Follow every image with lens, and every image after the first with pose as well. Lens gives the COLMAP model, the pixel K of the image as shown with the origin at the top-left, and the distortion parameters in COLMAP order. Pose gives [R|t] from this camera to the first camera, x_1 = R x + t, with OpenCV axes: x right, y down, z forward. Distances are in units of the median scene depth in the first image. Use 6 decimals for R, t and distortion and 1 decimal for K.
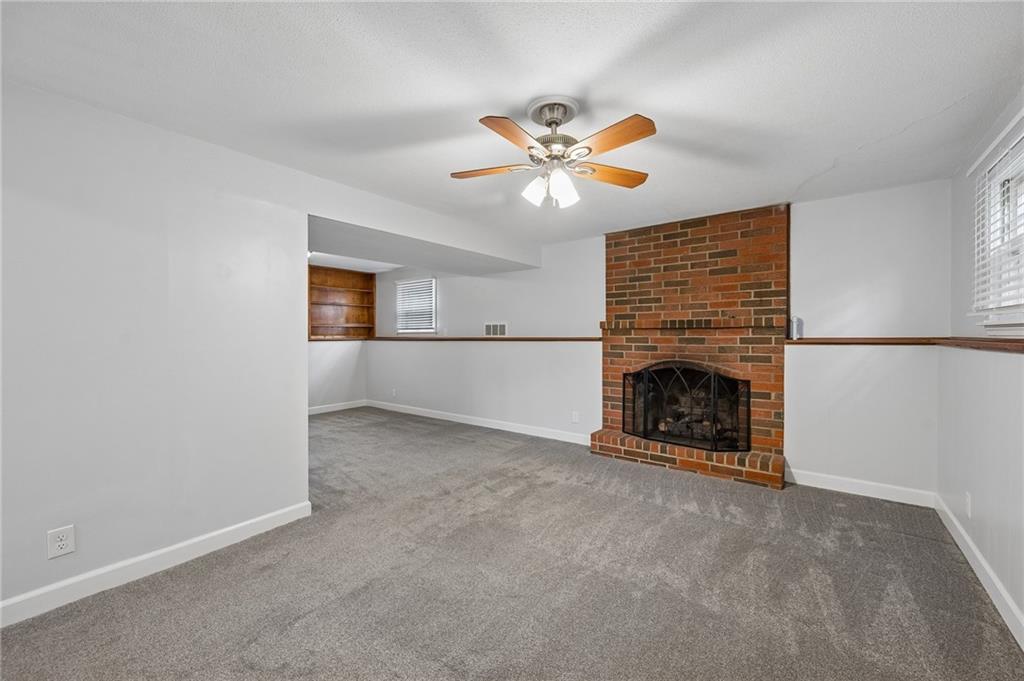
lens RADIAL K [[411.6, 0, 512.0], [0, 411.6, 340.5], [0, 0, 1]] dist [0.000420, -0.000011]
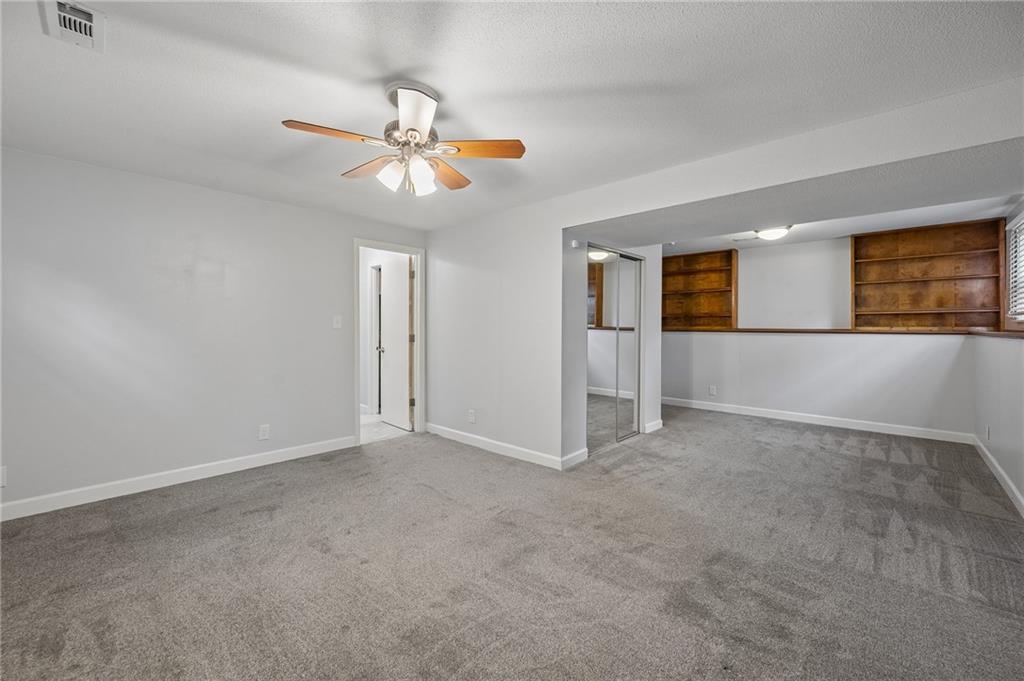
lens RADIAL K [[413.5, 0, 509.3], [0, 413.5, 323.6], [0, 0, 1]] dist [-0.000325, -0.000047]
pose [[-0.109444, -0.005087, -0.993980, 0.582657], [-0.016745, 0.999854, -0.003273, -0.007895], [0.993852, 0.016286, -0.109514, 0.743862]]
